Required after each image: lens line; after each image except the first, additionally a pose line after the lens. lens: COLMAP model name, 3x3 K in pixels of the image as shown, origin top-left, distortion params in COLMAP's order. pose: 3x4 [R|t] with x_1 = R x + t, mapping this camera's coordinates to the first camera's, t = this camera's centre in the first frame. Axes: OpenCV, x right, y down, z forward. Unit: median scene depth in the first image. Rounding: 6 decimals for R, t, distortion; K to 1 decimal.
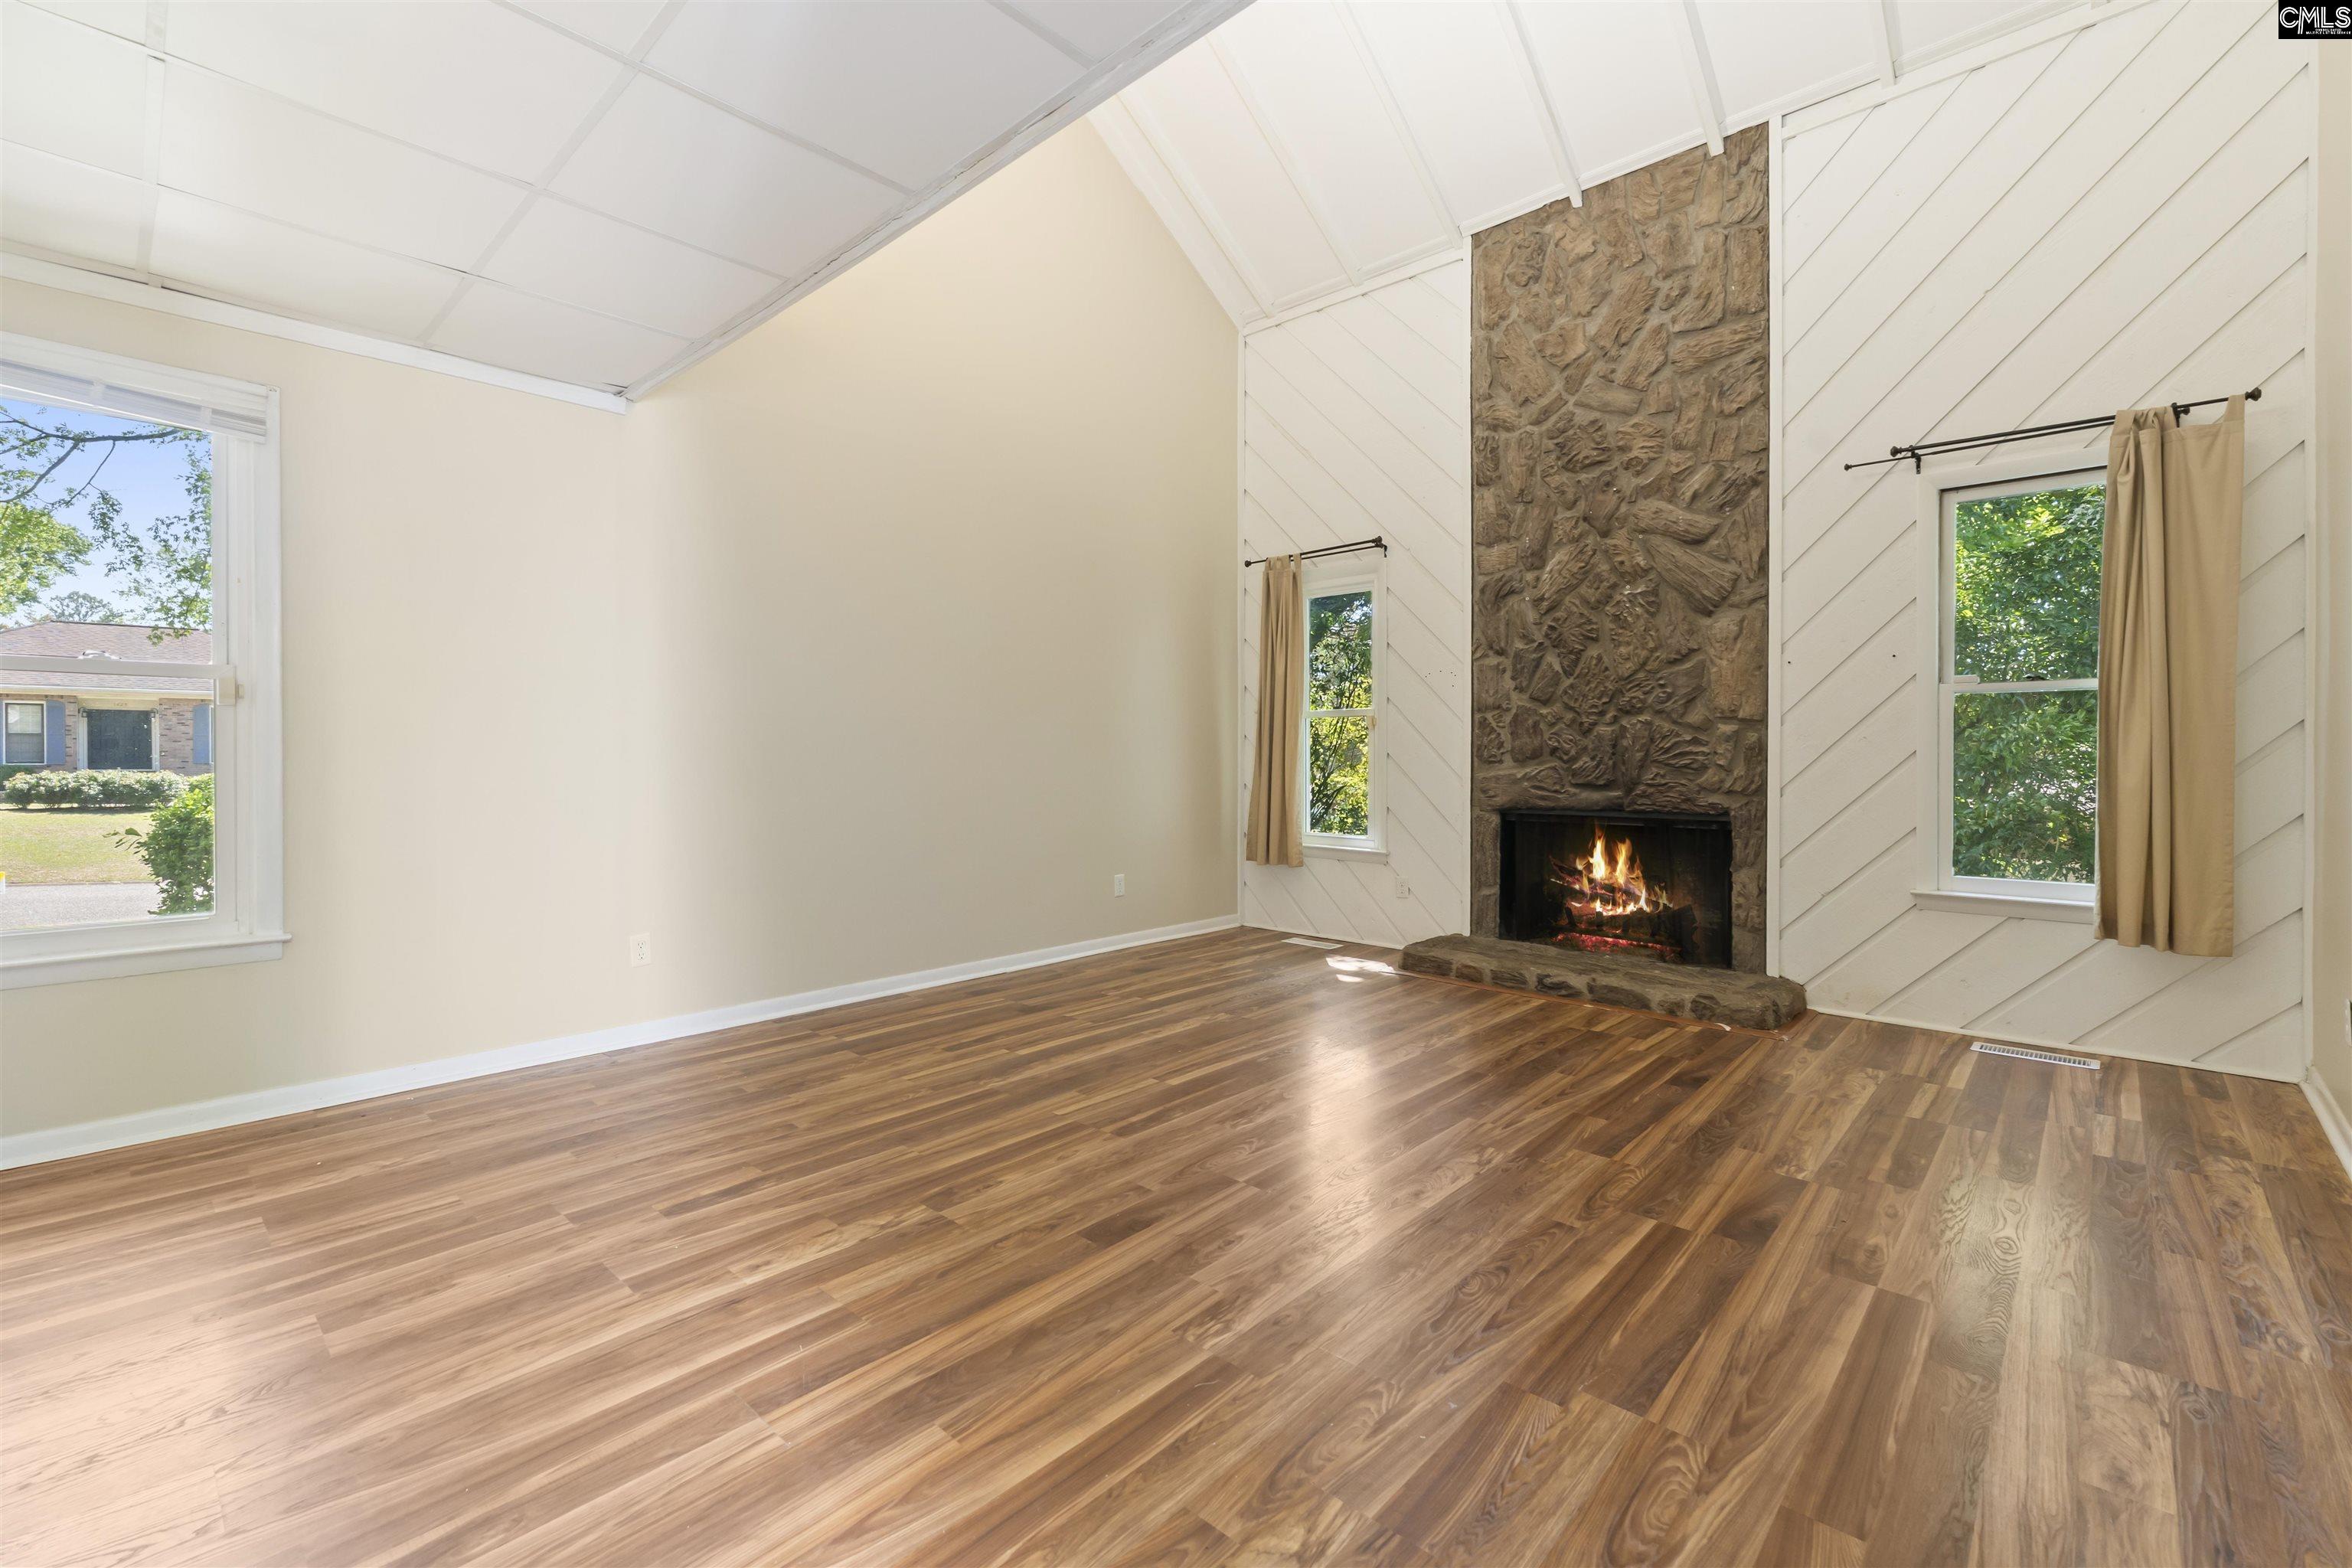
lens RADIAL K [[951.2, 0, 1185.7], [0, 951.2, 766.8], [0, 0, 1]] dist [-0.000342, -0.000452]
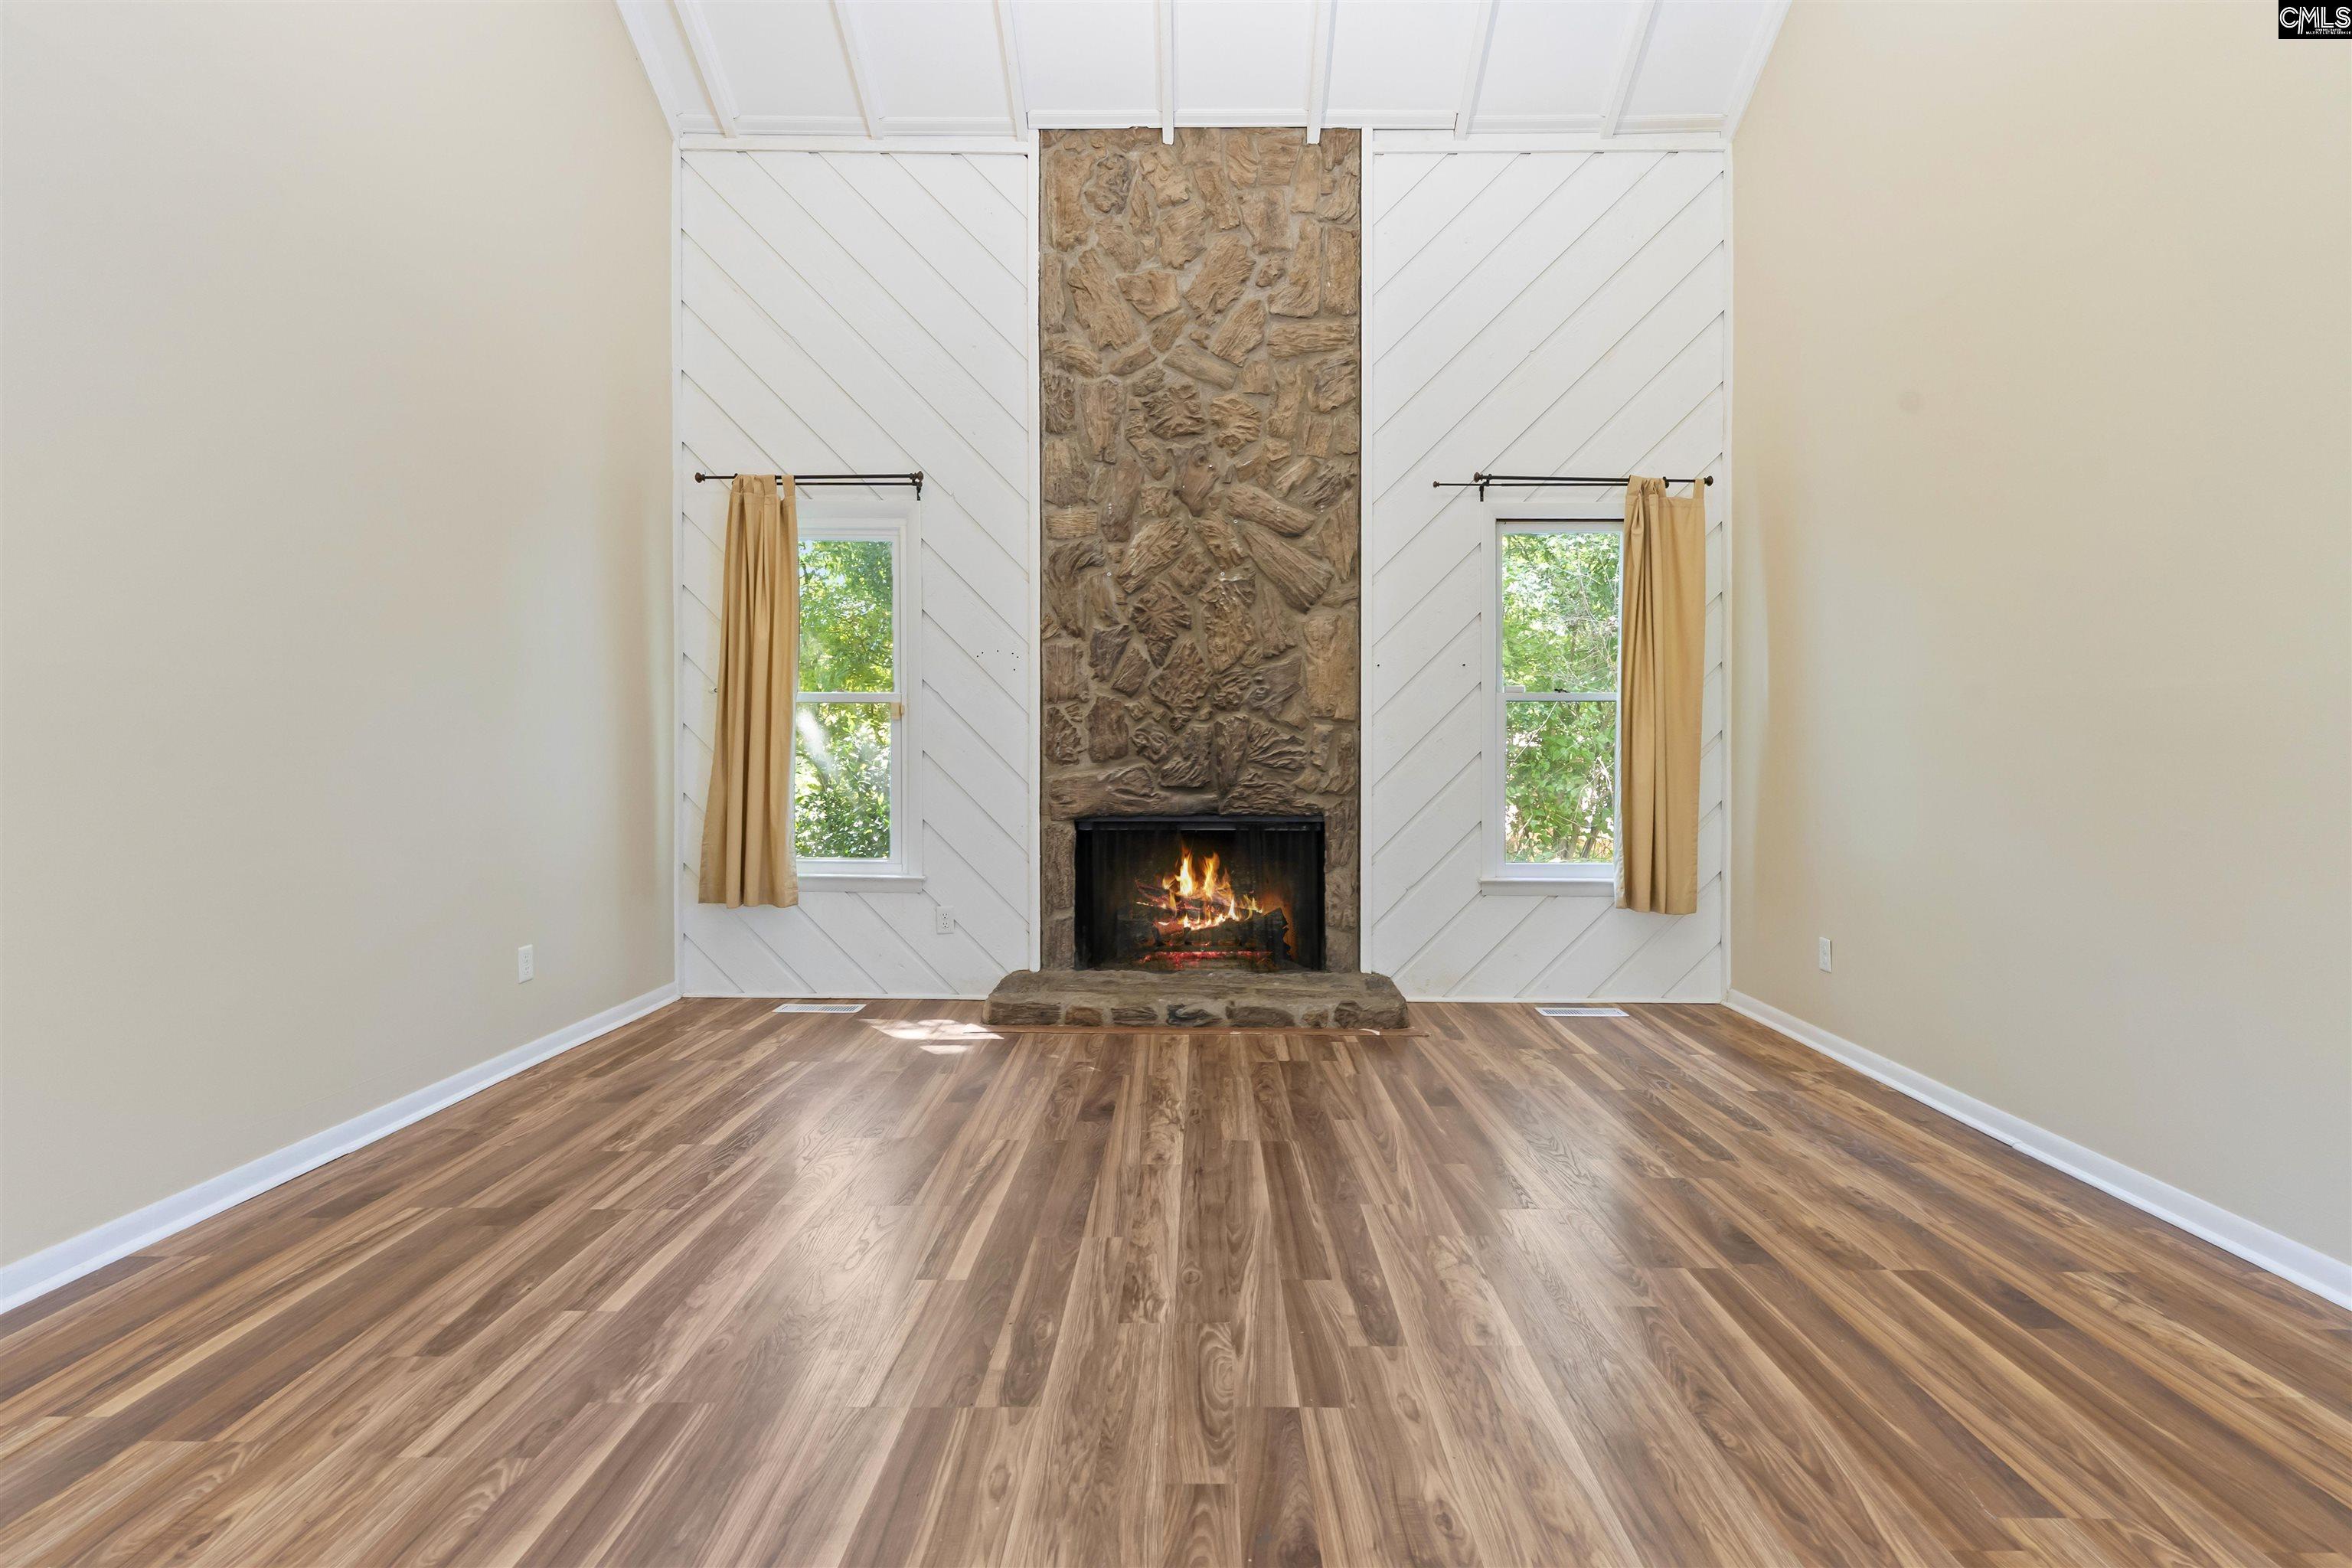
lens RADIAL K [[1047.0, 0, 1177.5], [0, 1047.0, 765.8], [0, 0, 1]] dist [0.000916, -0.000429]
pose [[0.750664, -0.004397, 0.660670, -0.244923], [0.003540, 0.999990, 0.002633, -0.004236], [-0.660675, 0.000362, 0.750672, 0.261251]]
